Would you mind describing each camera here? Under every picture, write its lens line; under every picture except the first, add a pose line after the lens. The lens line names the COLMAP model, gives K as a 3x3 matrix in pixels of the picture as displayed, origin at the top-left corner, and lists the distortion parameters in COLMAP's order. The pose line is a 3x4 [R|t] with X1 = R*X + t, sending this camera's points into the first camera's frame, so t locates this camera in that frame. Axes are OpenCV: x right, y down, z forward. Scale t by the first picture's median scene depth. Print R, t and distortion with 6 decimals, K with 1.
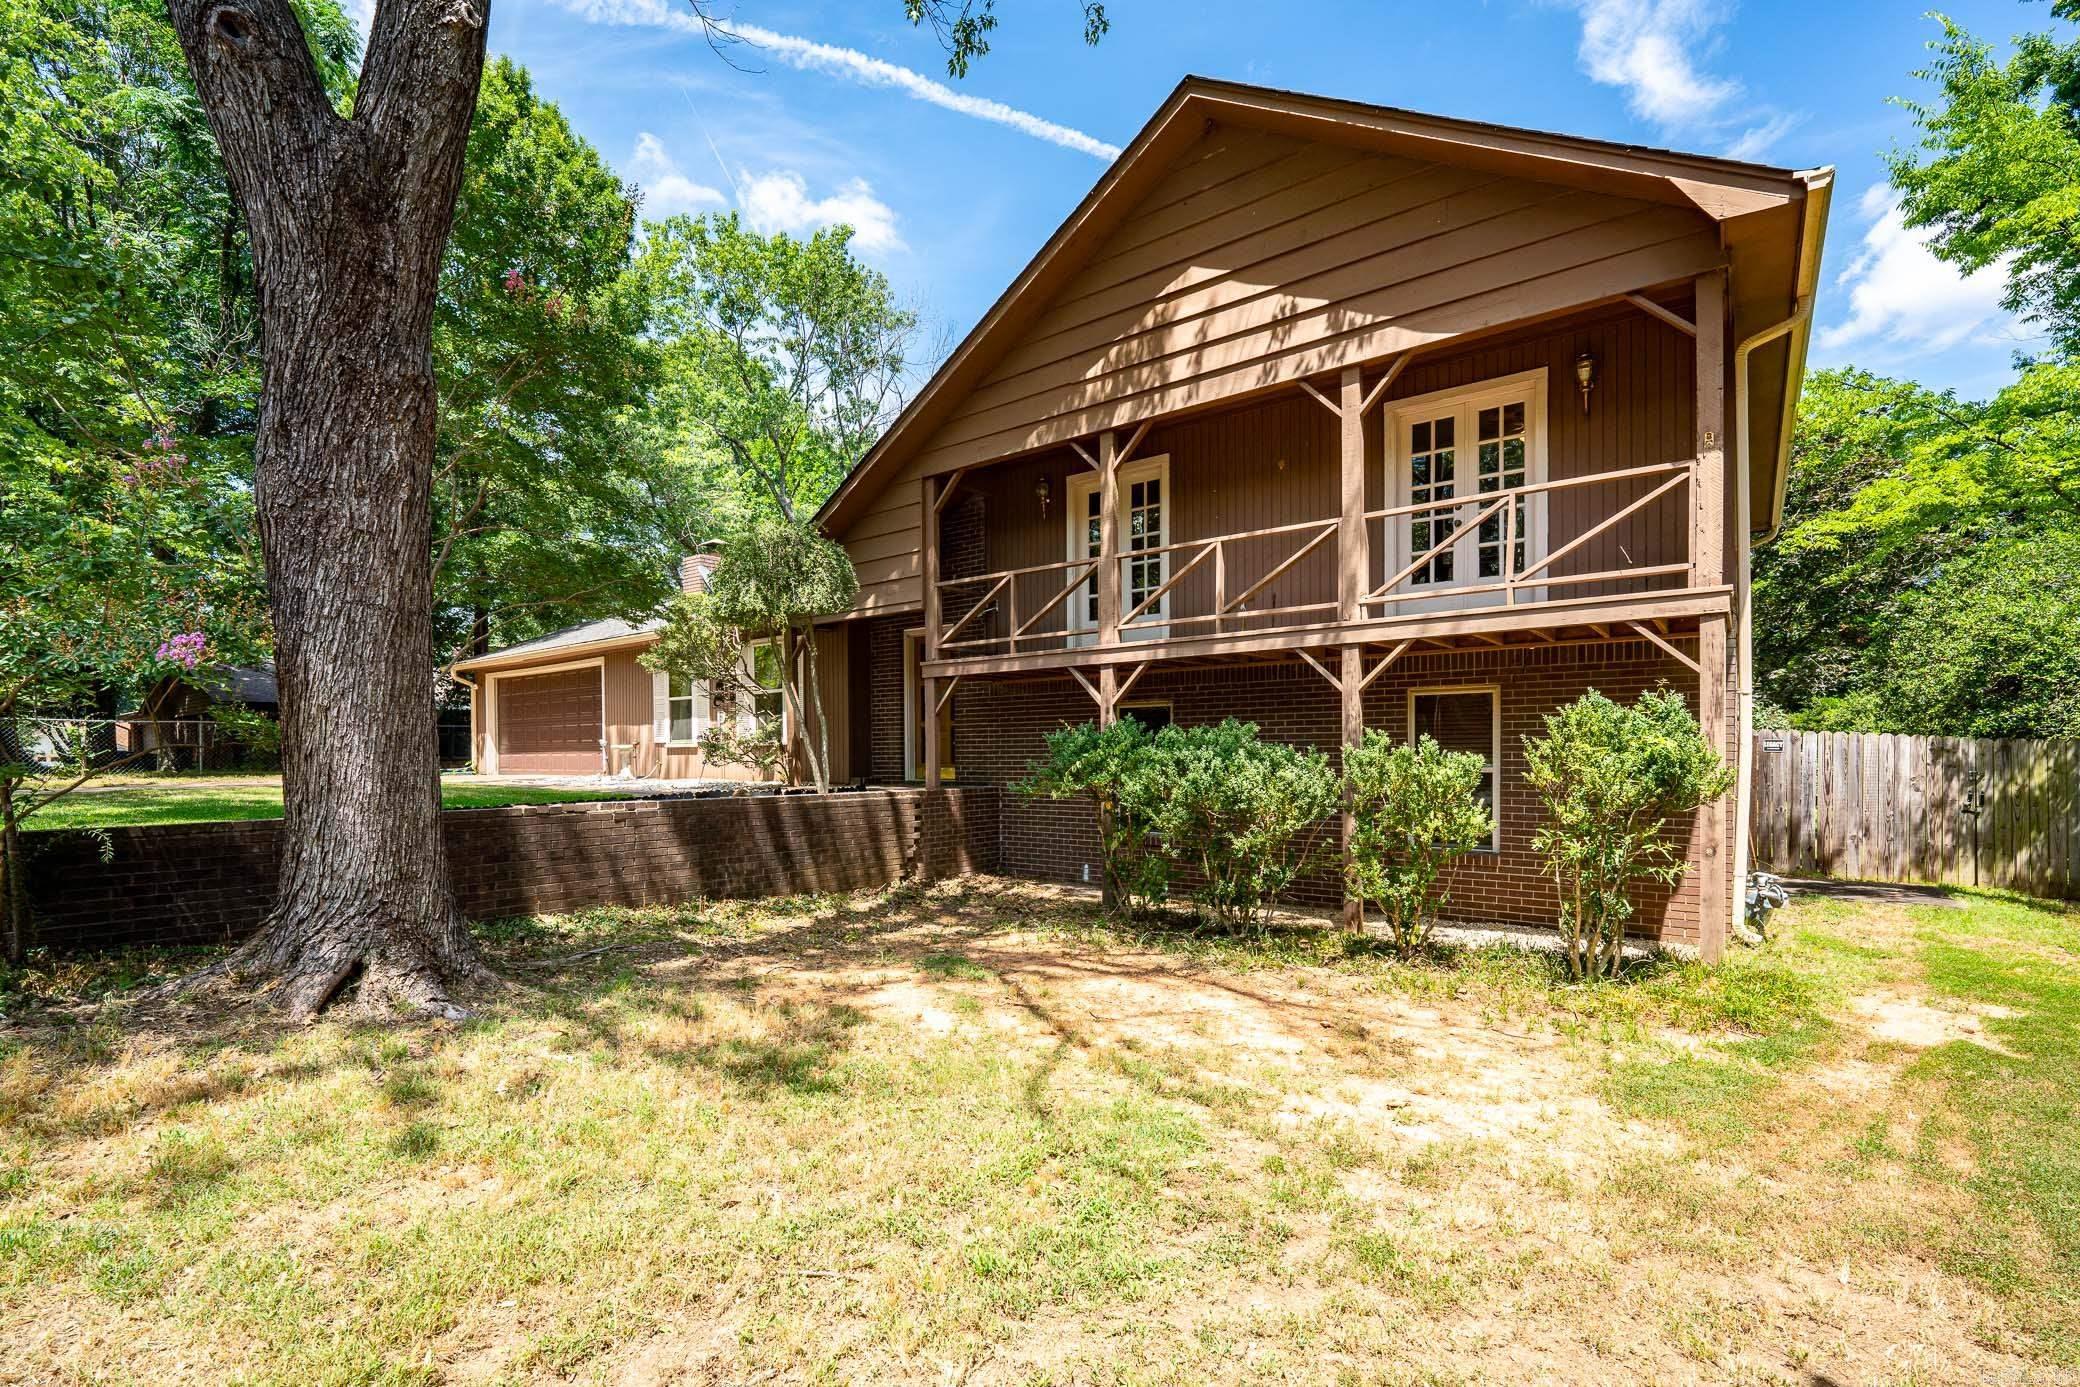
lens RADIAL K [[881.0, 0, 1046.5], [0, 881.0, 766.1], [0, 0, 1]] dist [-0.013835, 0.000067]
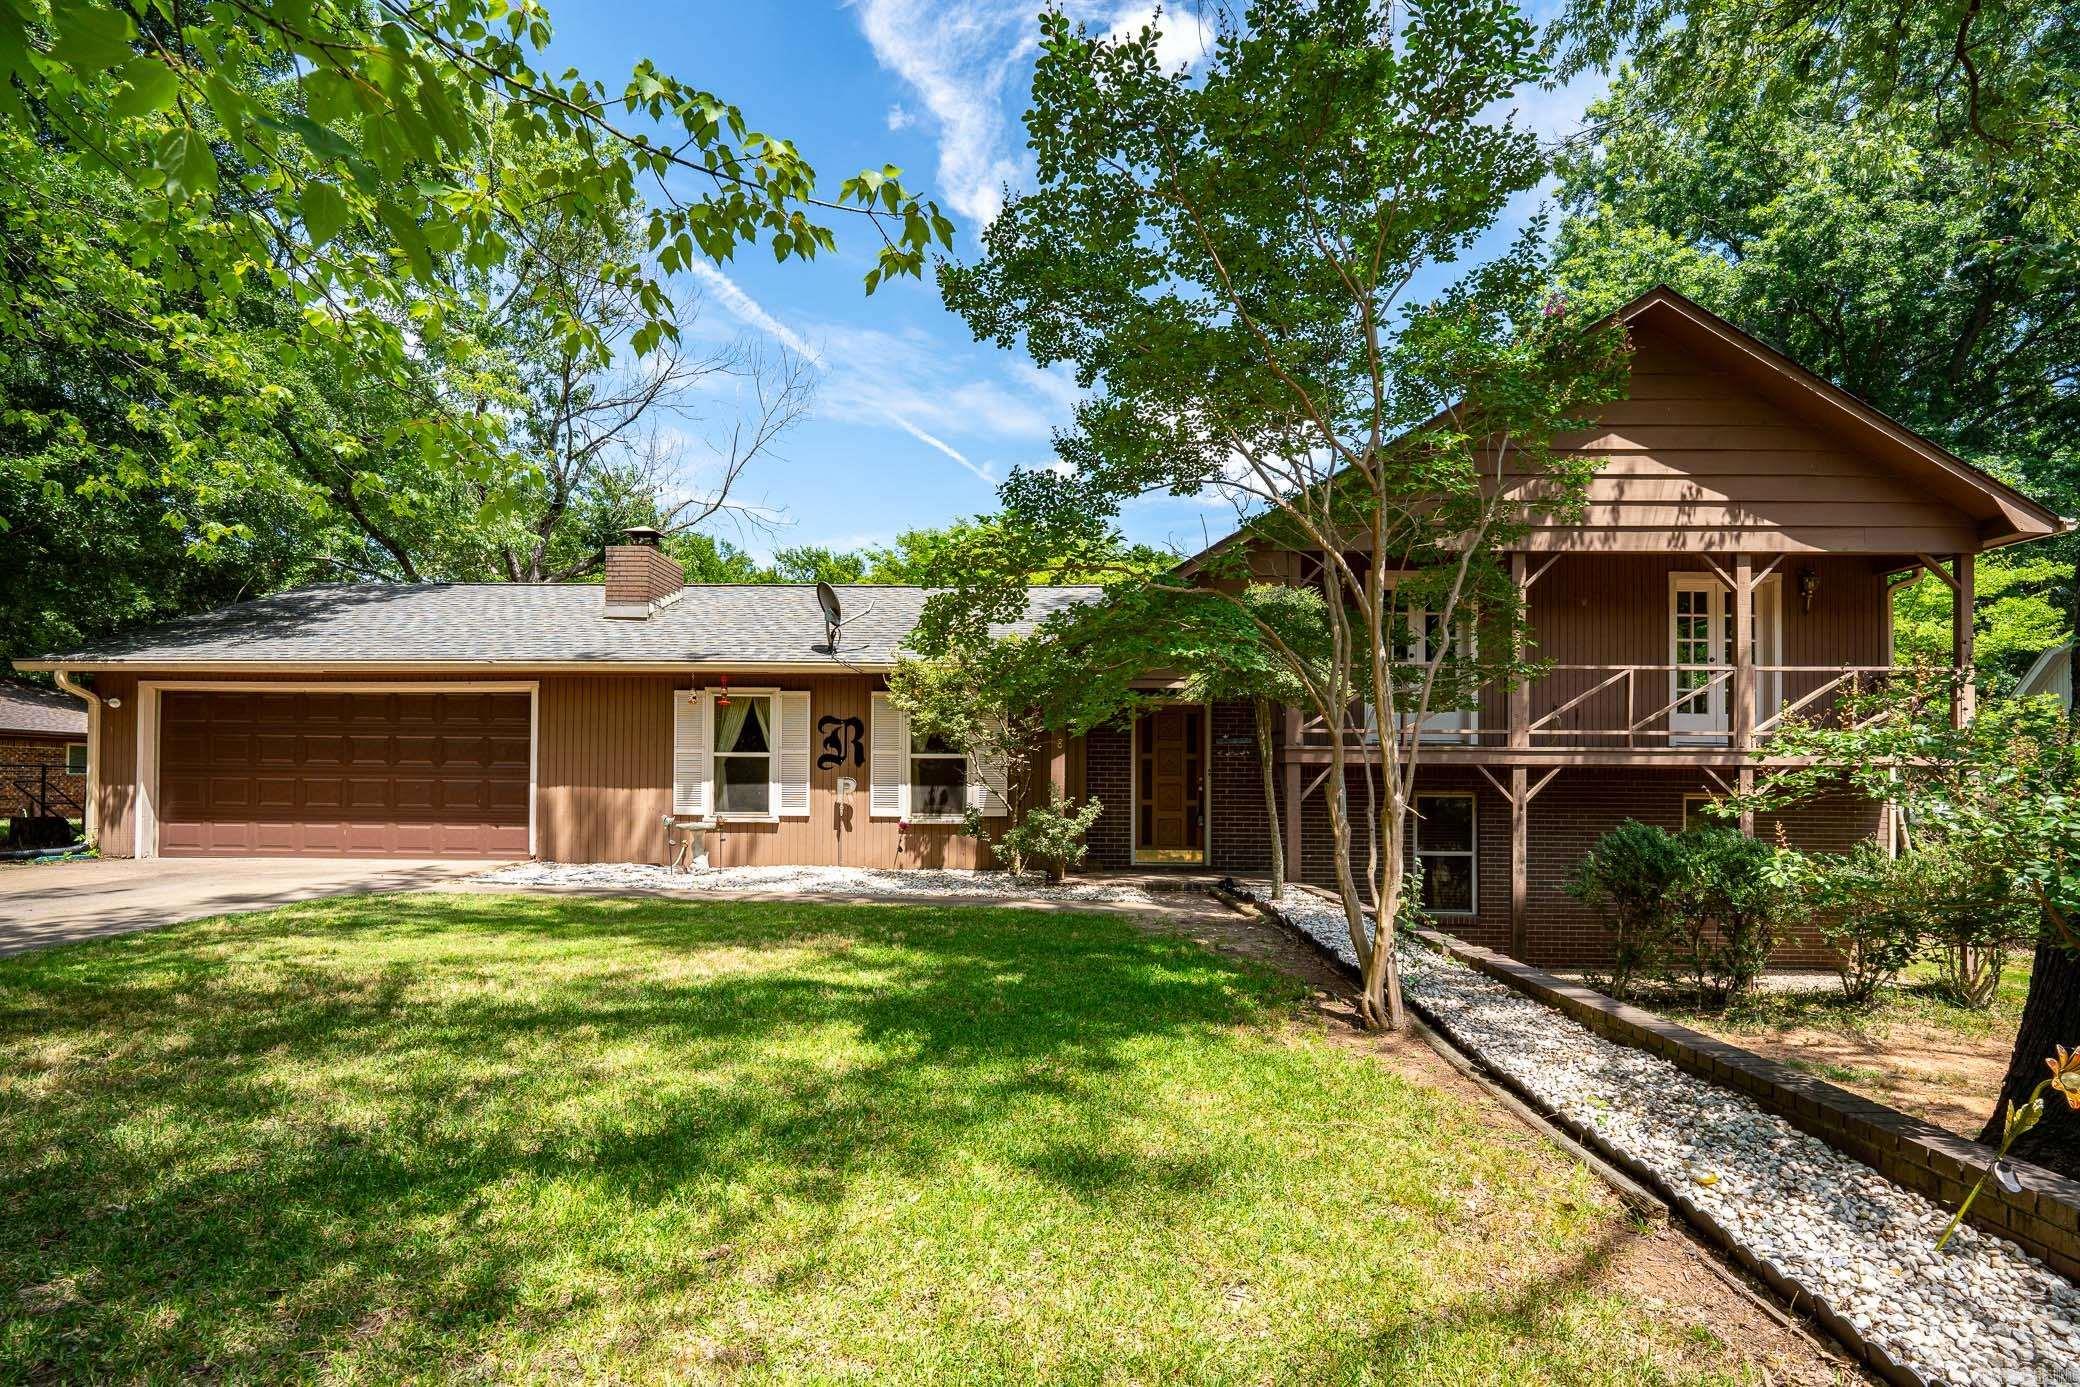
lens RADIAL K [[881.0, 0, 1046.5], [0, 881.0, 766.1], [0, 0, 1]] dist [-0.013835, 0.000067]
pose [[0.823363, 0.029671, 0.566738, -1.108619], [-0.007335, 0.999105, -0.041651, -0.070512], [-0.567467, 0.030137, 0.822844, 0.479827]]
